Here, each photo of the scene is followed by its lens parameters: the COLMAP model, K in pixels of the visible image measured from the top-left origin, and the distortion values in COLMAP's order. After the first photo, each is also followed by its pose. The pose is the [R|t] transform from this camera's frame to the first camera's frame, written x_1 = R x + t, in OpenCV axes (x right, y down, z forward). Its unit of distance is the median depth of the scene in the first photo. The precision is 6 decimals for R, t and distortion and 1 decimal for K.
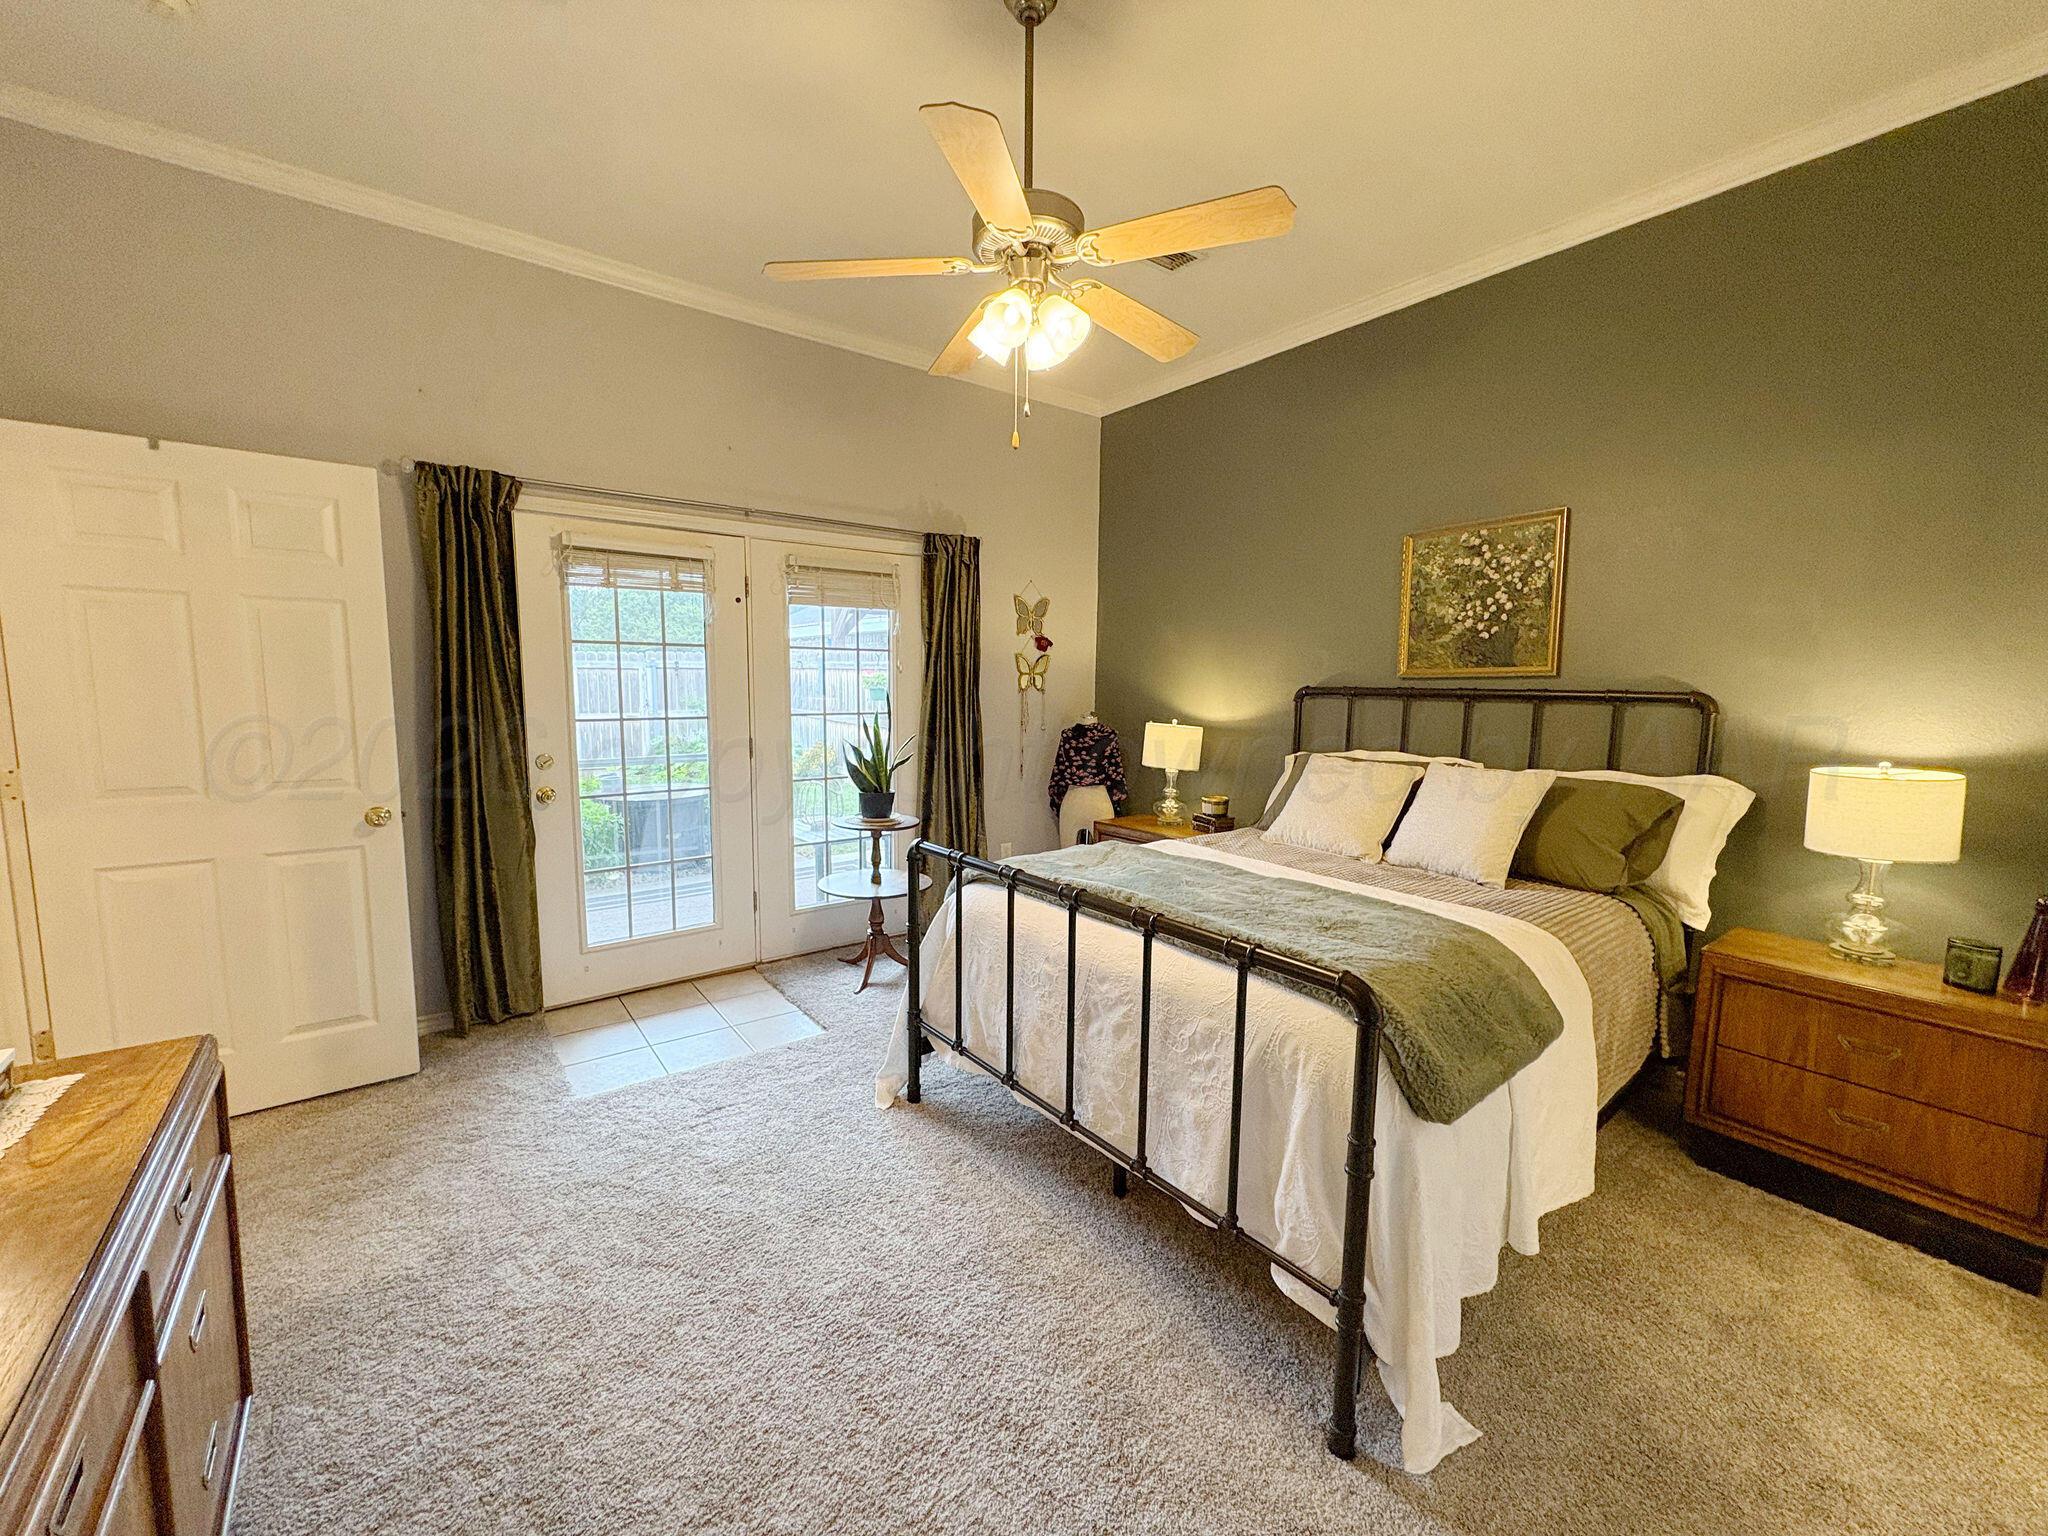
lens RADIAL K [[815.3, 0, 1029.1], [0, 815.3, 764.7], [0, 0, 1]] dist [0.001007, -0.000039]
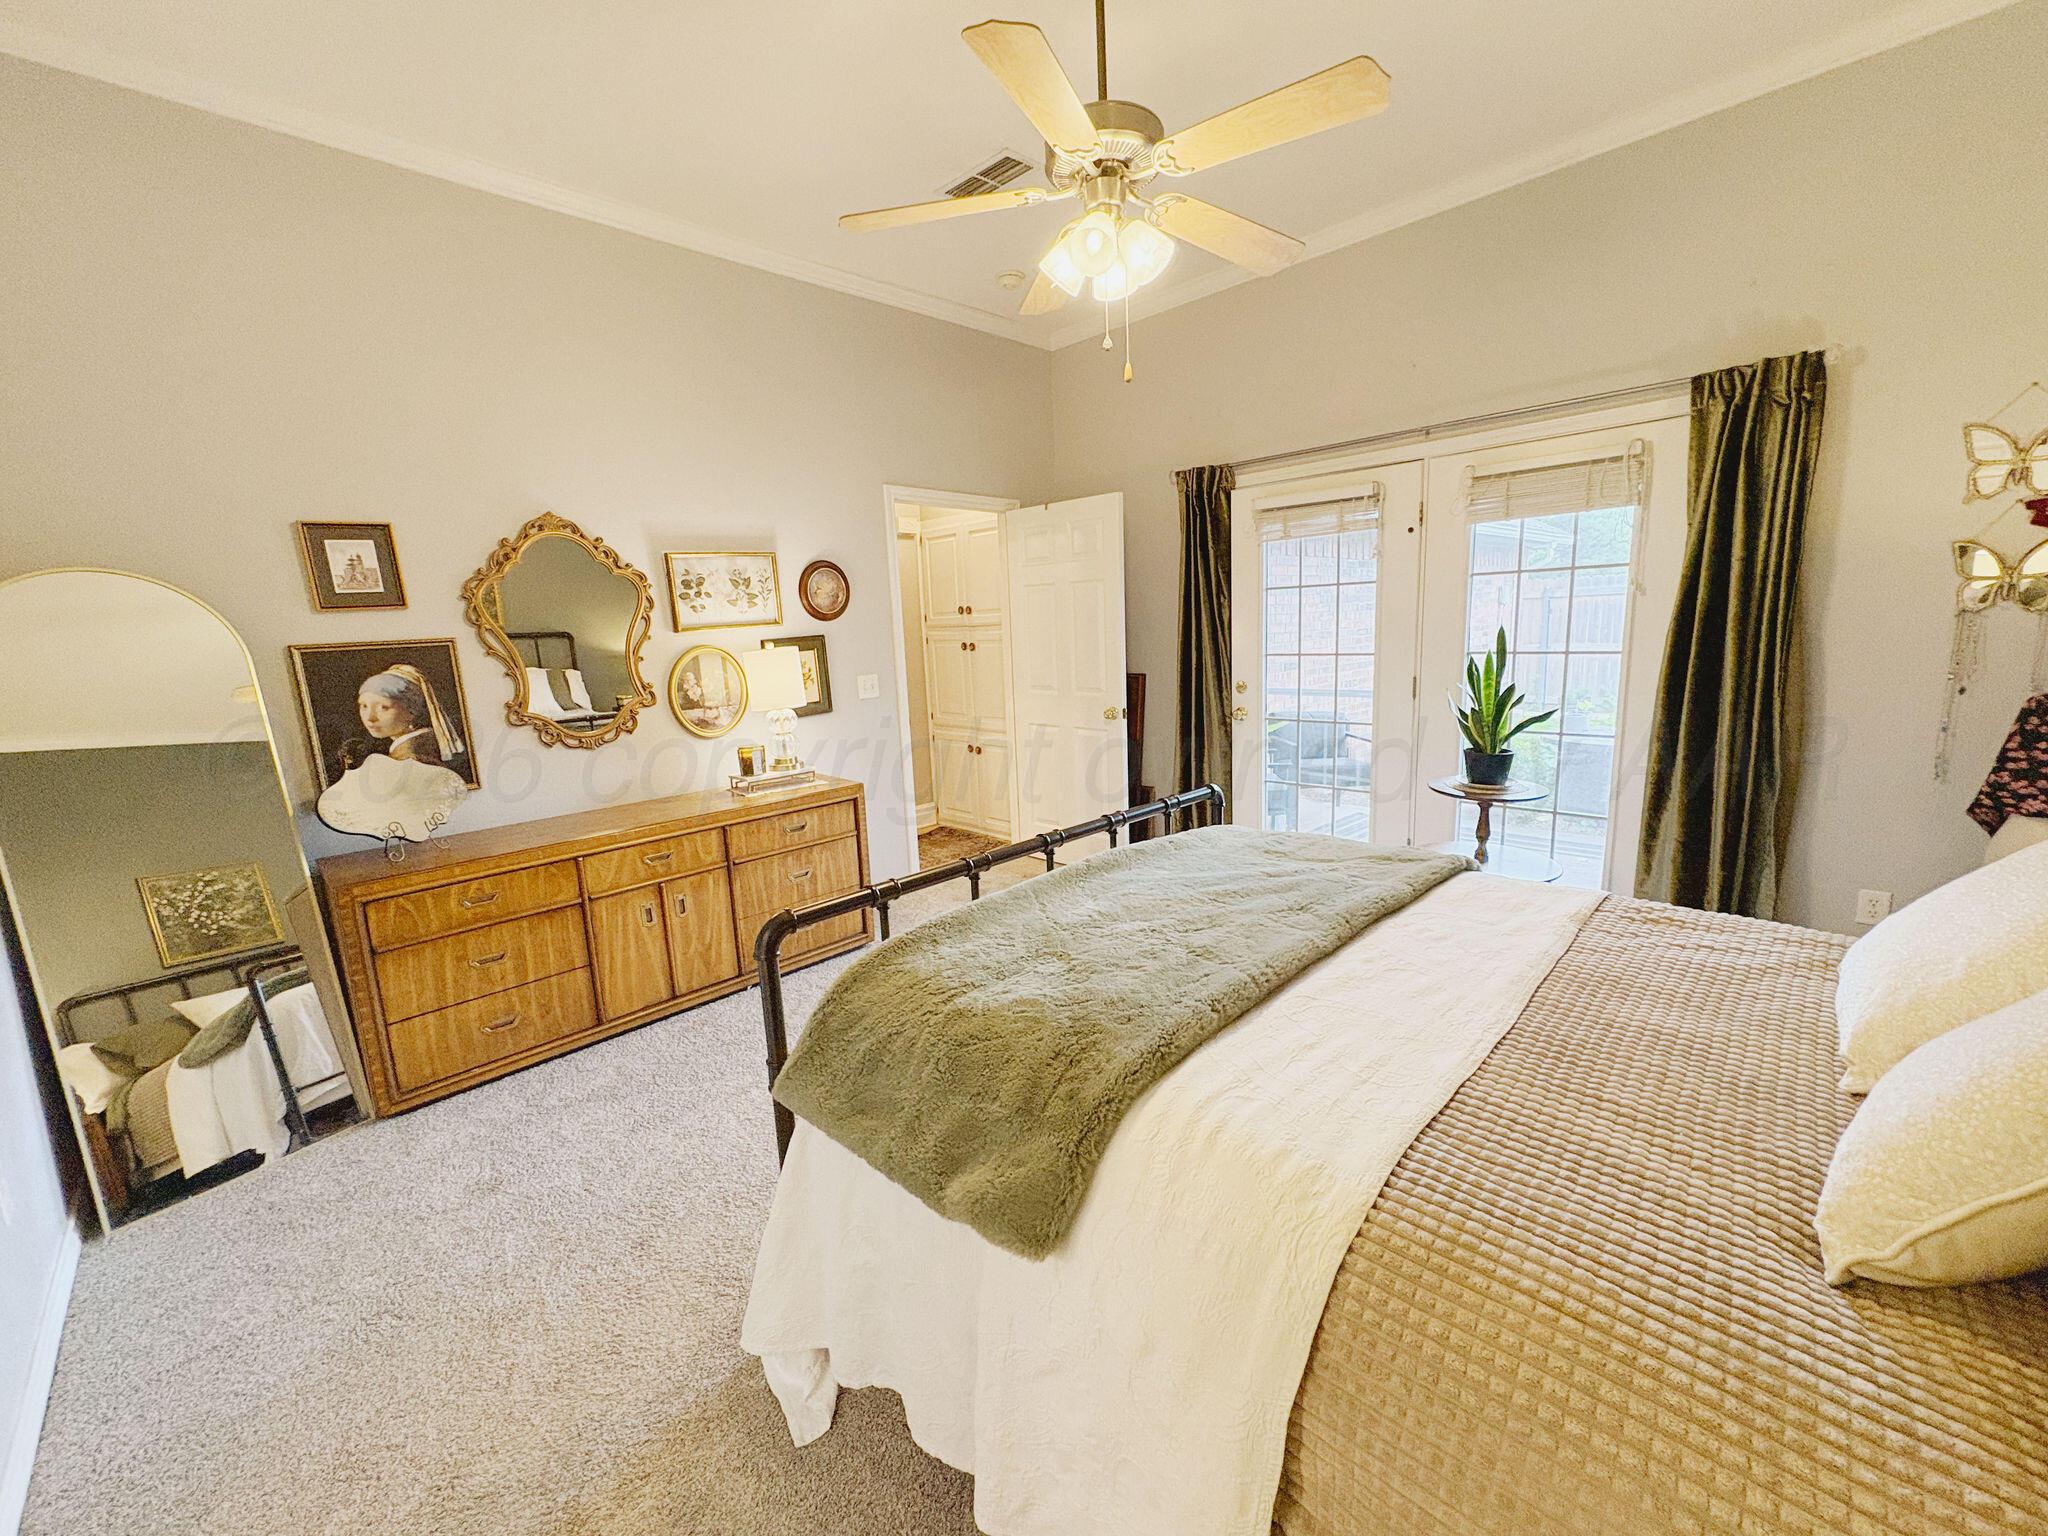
lens RADIAL K [[815.3, 0, 1029.1], [0, 815.3, 764.7], [0, 0, 1]] dist [0.001007, -0.000039]
pose [[0.122118, 0.154526, -0.980413, 0.534406], [-0.061155, 0.987100, 0.147963, -0.043814], [0.990630, 0.041888, 0.129993, 0.428717]]
